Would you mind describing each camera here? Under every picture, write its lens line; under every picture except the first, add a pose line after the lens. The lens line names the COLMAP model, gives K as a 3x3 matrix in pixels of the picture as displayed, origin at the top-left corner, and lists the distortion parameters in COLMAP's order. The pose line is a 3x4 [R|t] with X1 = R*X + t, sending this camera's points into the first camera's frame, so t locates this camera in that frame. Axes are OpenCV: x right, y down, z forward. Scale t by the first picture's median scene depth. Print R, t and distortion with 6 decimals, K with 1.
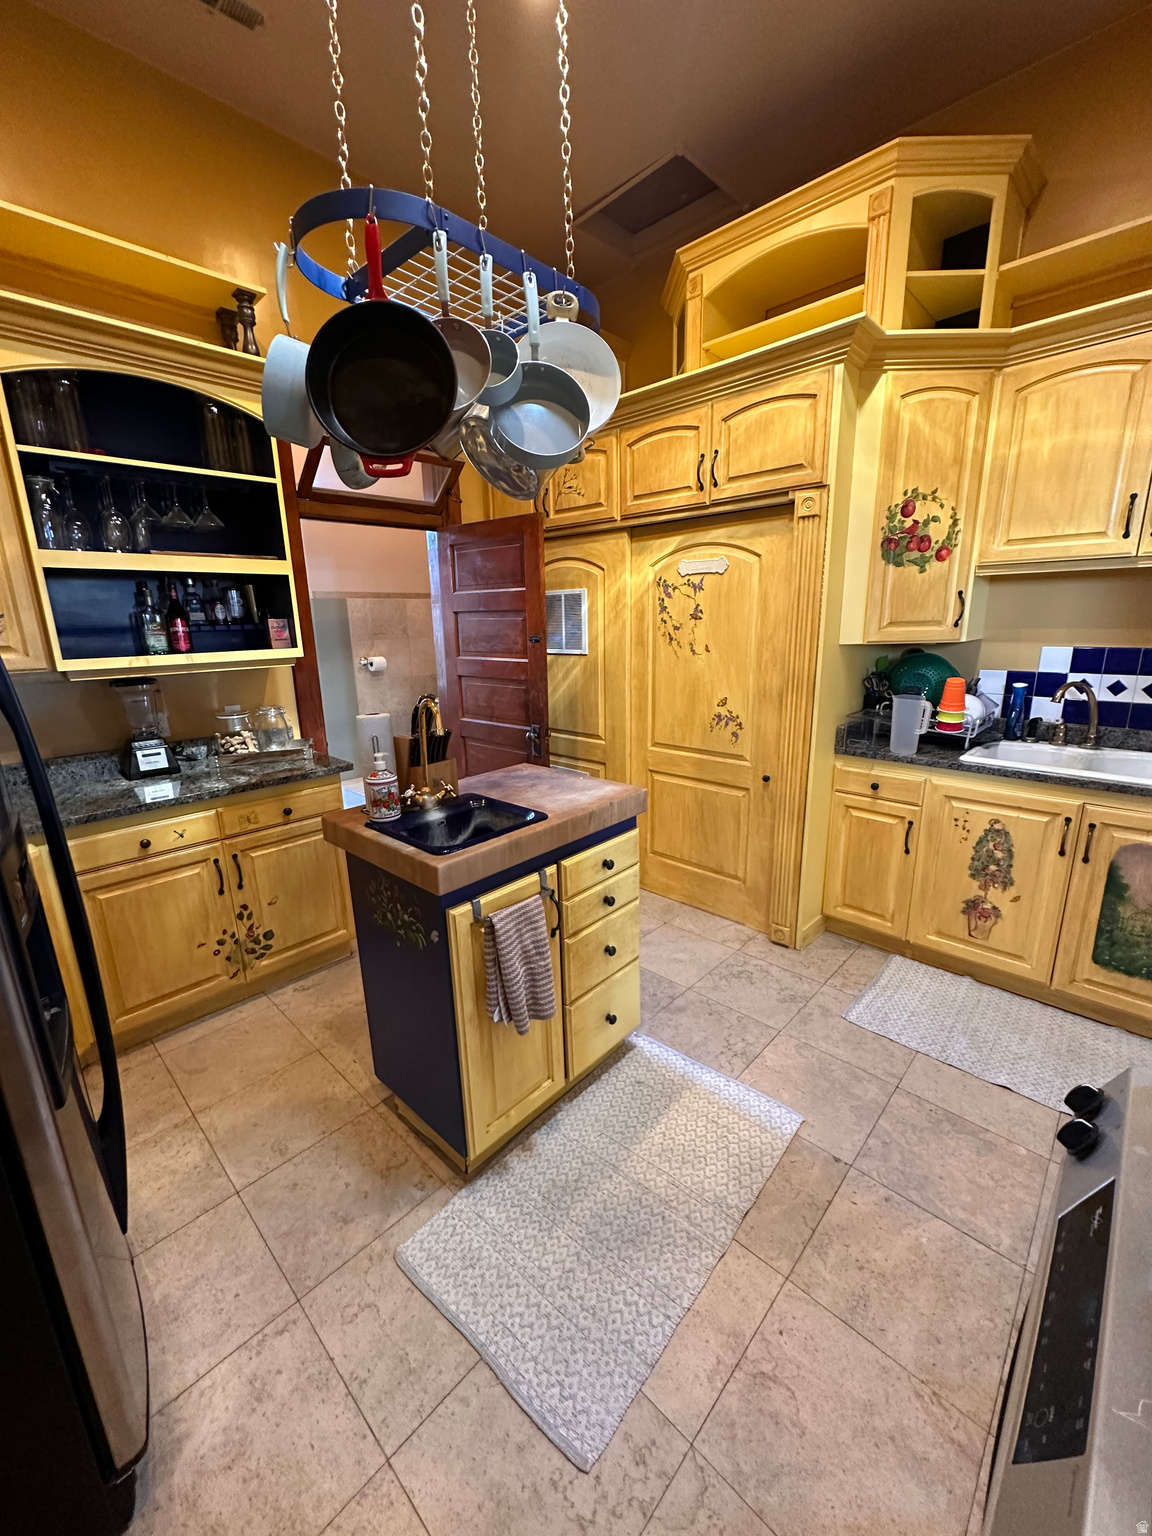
lens RADIAL K [[609.1, 0, 576.0], [0, 609.1, 768.0], [0, 0, 1]] dist [0.000832, 0.000101]
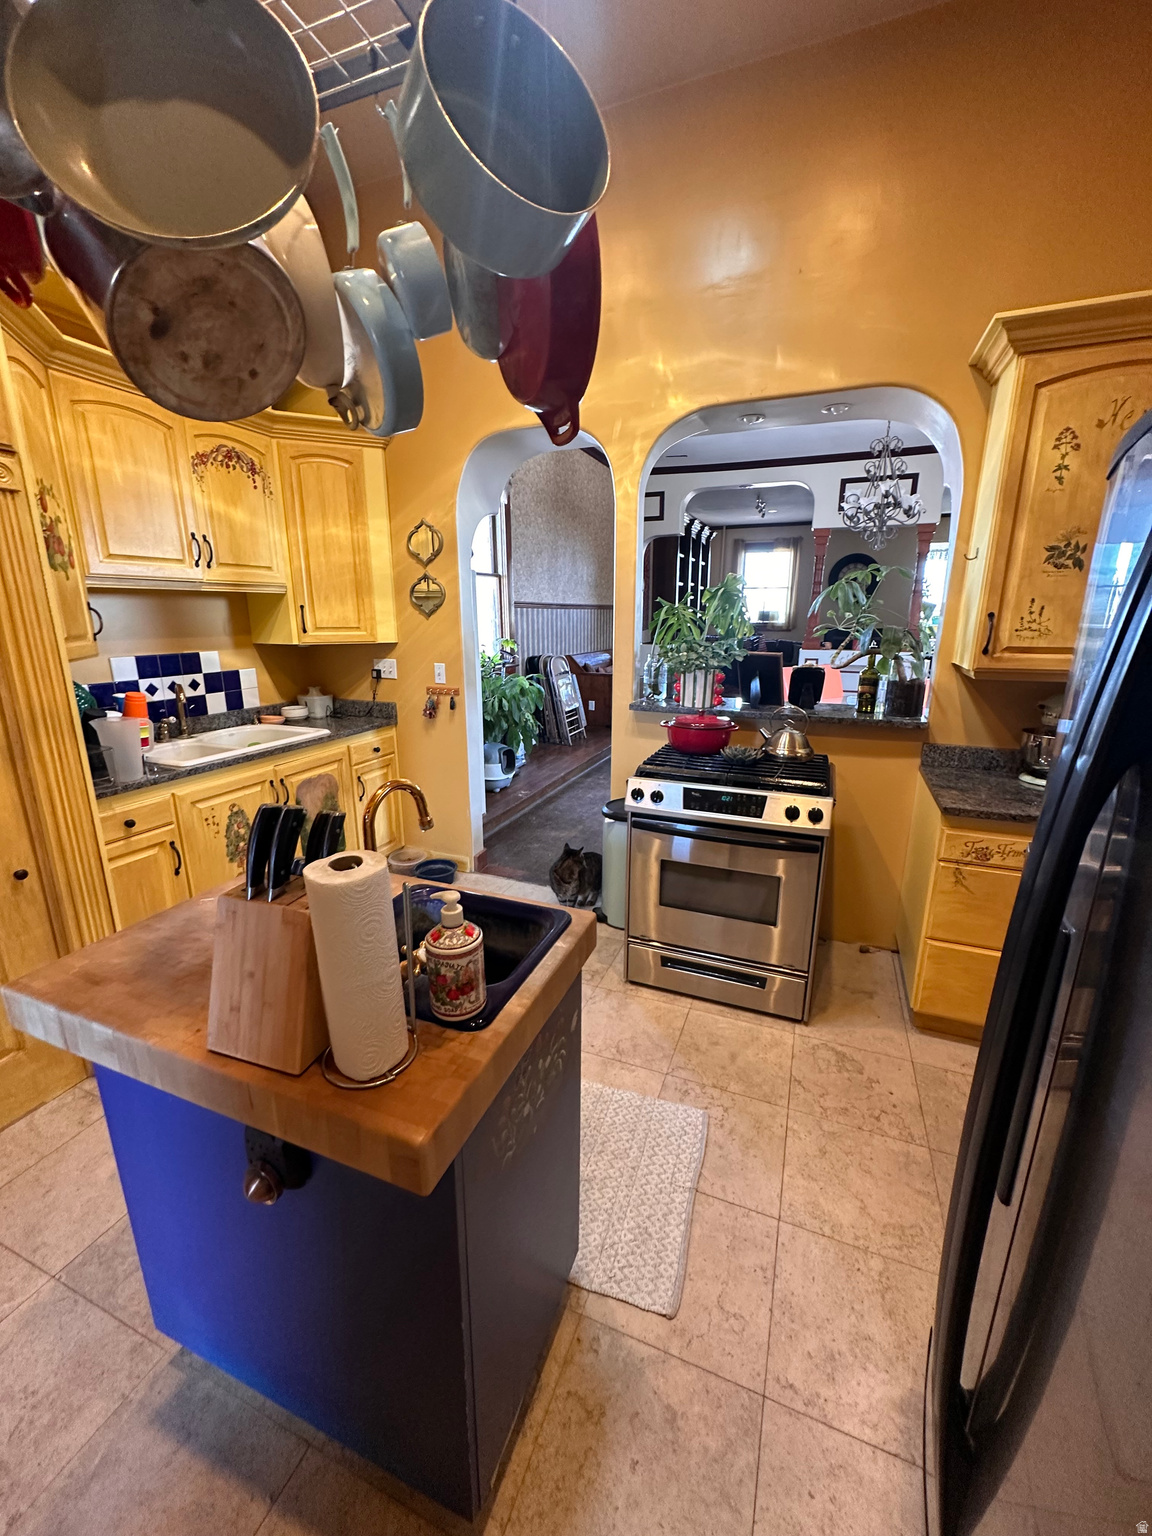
lens RADIAL K [[609.1, 0, 576.0], [0, 609.1, 768.0], [0, 0, 1]] dist [0.000832, 0.000101]
pose [[-0.368957, -0.213186, 0.904667, -0.575730], [0.227210, 0.923121, 0.310199, -0.187491], [-0.901247, 0.319999, -0.292153, 0.723787]]
